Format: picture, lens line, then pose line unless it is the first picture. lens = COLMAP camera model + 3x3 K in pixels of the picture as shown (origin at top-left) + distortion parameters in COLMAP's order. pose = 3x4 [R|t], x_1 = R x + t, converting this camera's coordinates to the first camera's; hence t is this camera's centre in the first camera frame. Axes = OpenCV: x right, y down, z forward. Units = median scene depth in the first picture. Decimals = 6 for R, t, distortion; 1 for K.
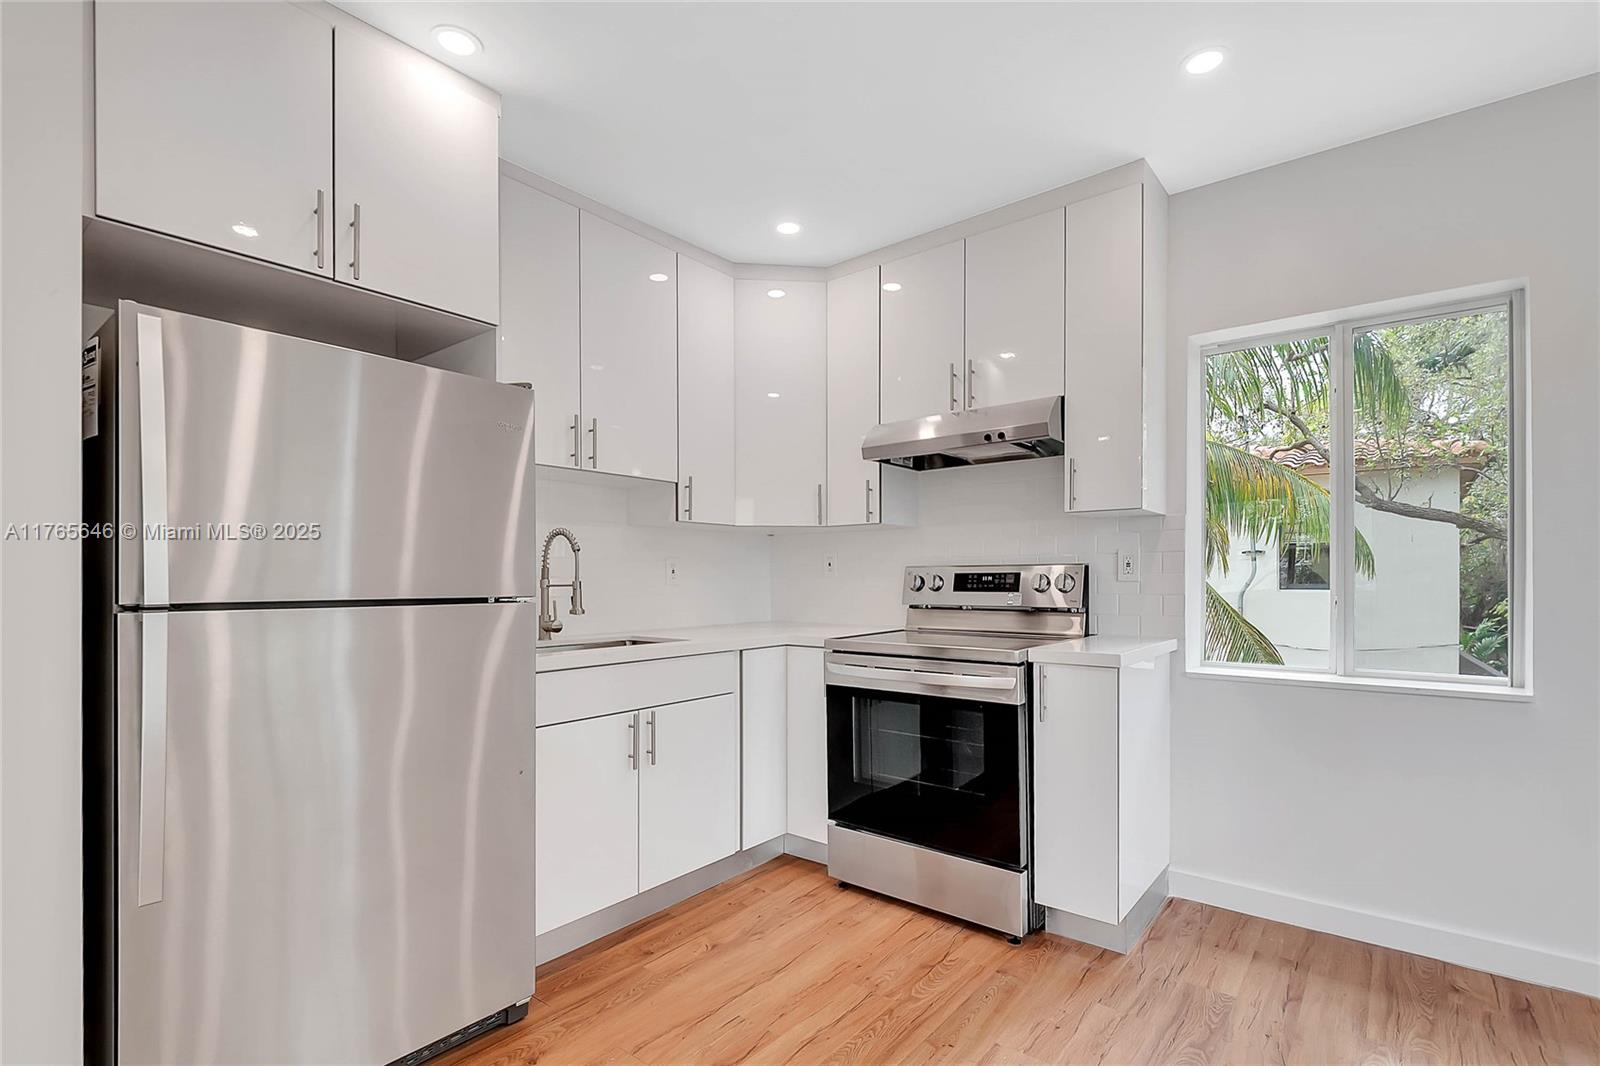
lens RADIAL K [[749.5, 0, 807.1], [0, 749.5, 584.1], [0, 0, 1]] dist [0.040111, -0.000191]
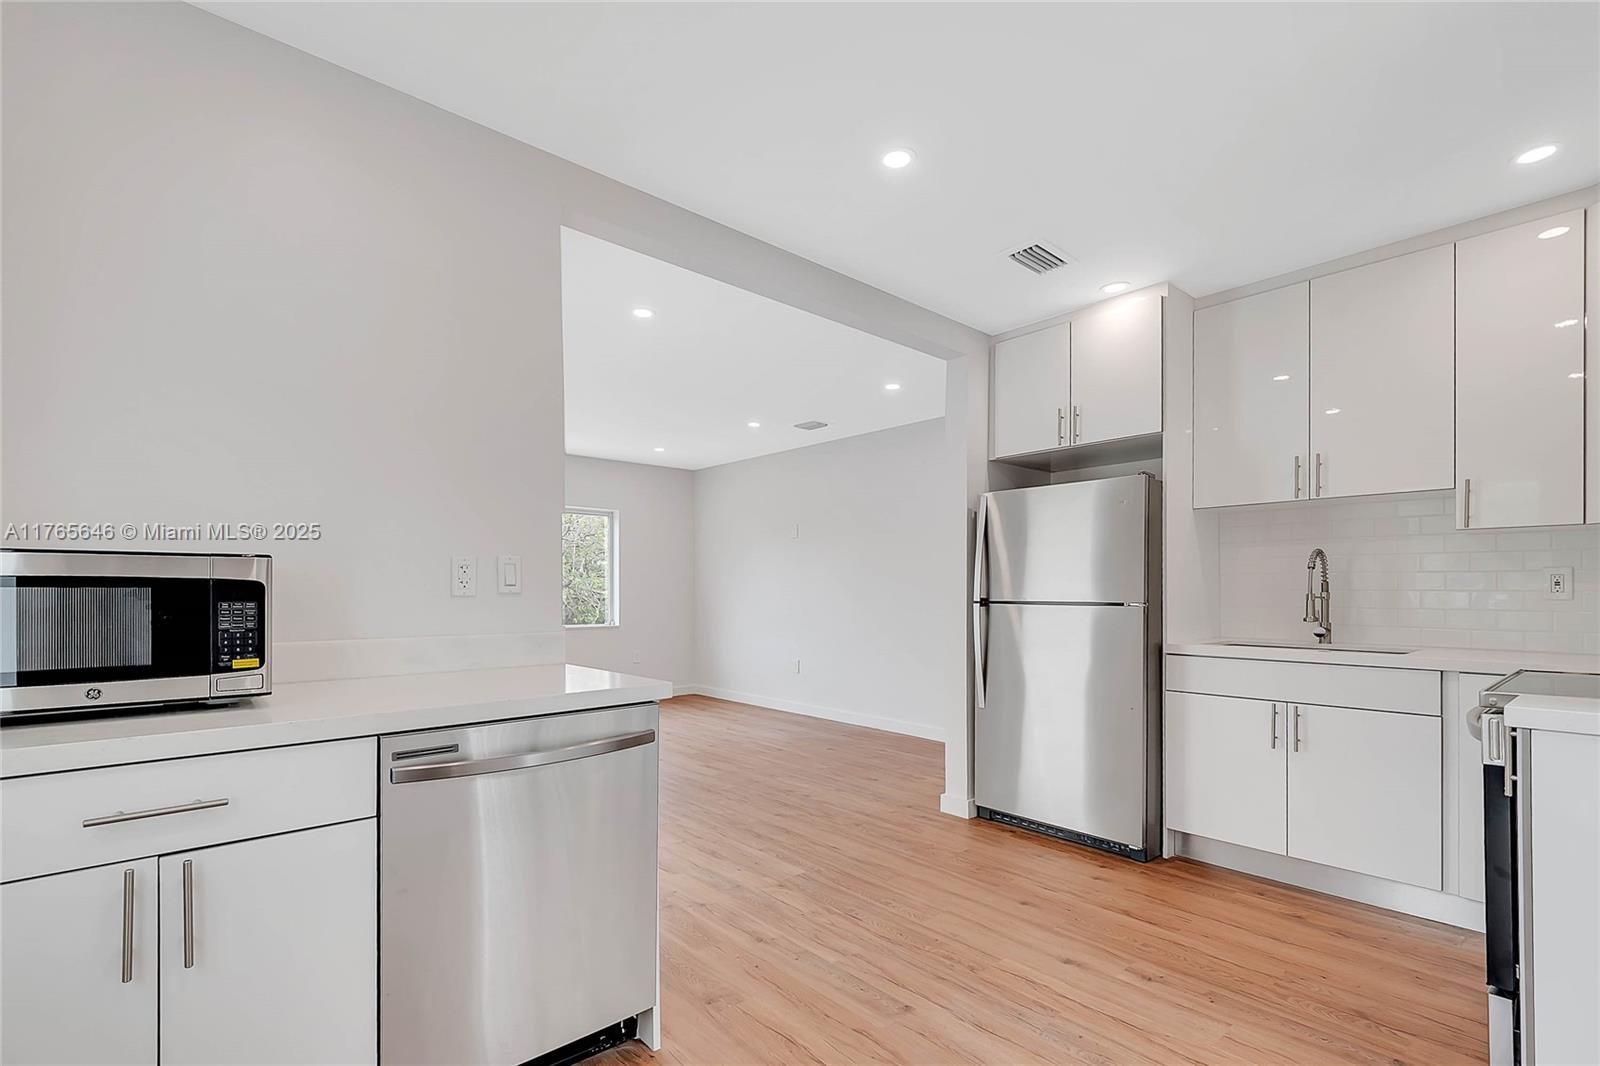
lens RADIAL K [[749.5, 0, 807.1], [0, 749.5, 584.1], [0, 0, 1]] dist [0.040111, -0.000191]
pose [[-0.152477, -0.004418, -0.988297, 1.122405], [-0.001337, 0.999990, -0.004264, -0.013854], [0.988306, 0.000671, -0.152481, 0.448345]]
